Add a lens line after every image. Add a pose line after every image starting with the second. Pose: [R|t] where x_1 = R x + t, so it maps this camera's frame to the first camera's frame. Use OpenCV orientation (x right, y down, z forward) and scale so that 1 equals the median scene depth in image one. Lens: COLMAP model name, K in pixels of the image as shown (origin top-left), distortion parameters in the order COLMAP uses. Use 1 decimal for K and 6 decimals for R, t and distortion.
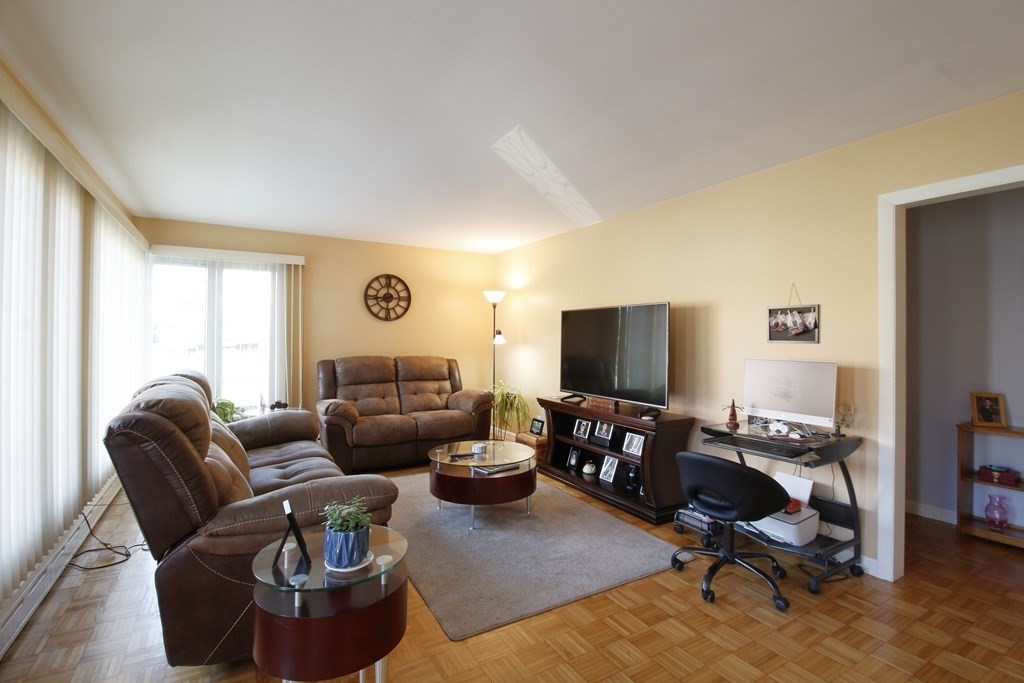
lens RADIAL K [[478.5, 0, 518.4], [0, 478.5, 338.8], [0, 0, 1]] dist [-0.009529, -0.003927]
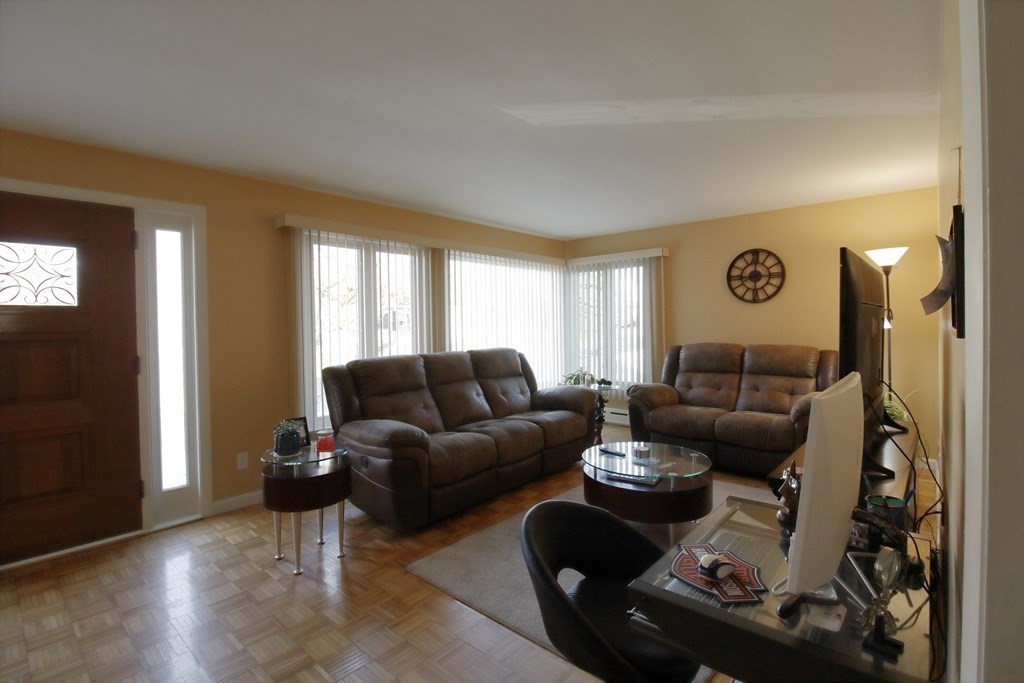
lens RADIAL K [[478.5, 0, 514.6], [0, 478.5, 340.2], [0, 0, 1]] dist [-0.009529, -0.003927]
pose [[0.316511, 0.019360, -0.948391, 0.415311], [0.015525, 0.999552, 0.025586, 0.000759], [0.948462, -0.022822, 0.316068, 0.319570]]
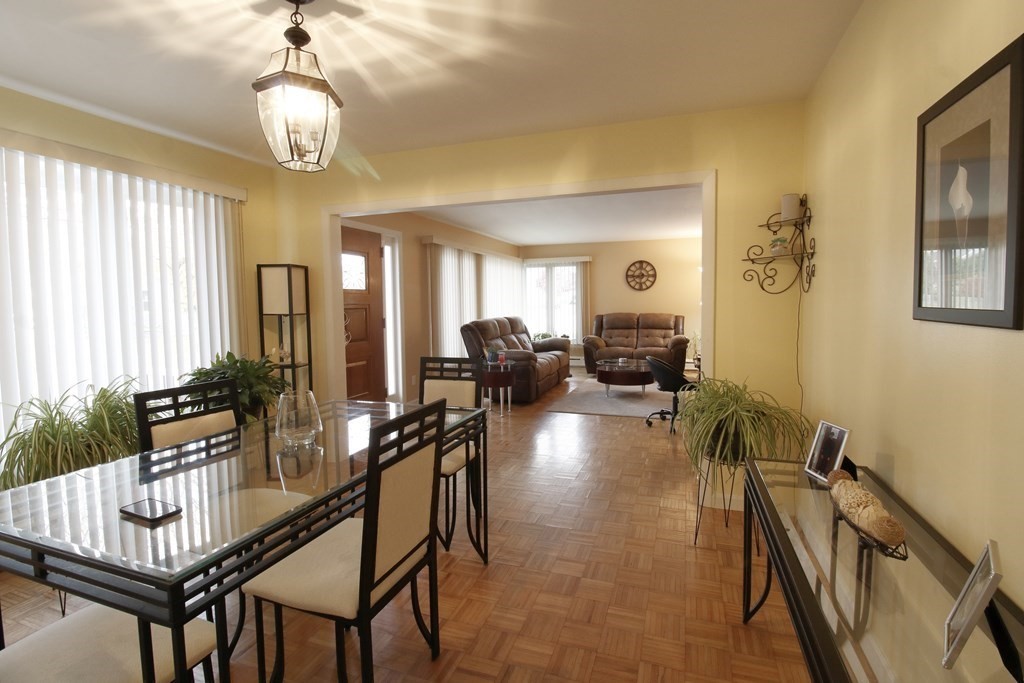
lens RADIAL K [[478.5, 0, 514.8], [0, 478.5, 331.5], [0, 0, 1]] dist [-0.009529, -0.003927]
pose [[0.643846, 0.034496, -0.764377, 0.673101], [0.011976, 0.998407, 0.055146, 0.004851], [0.765061, -0.044659, 0.642407, -0.331238]]
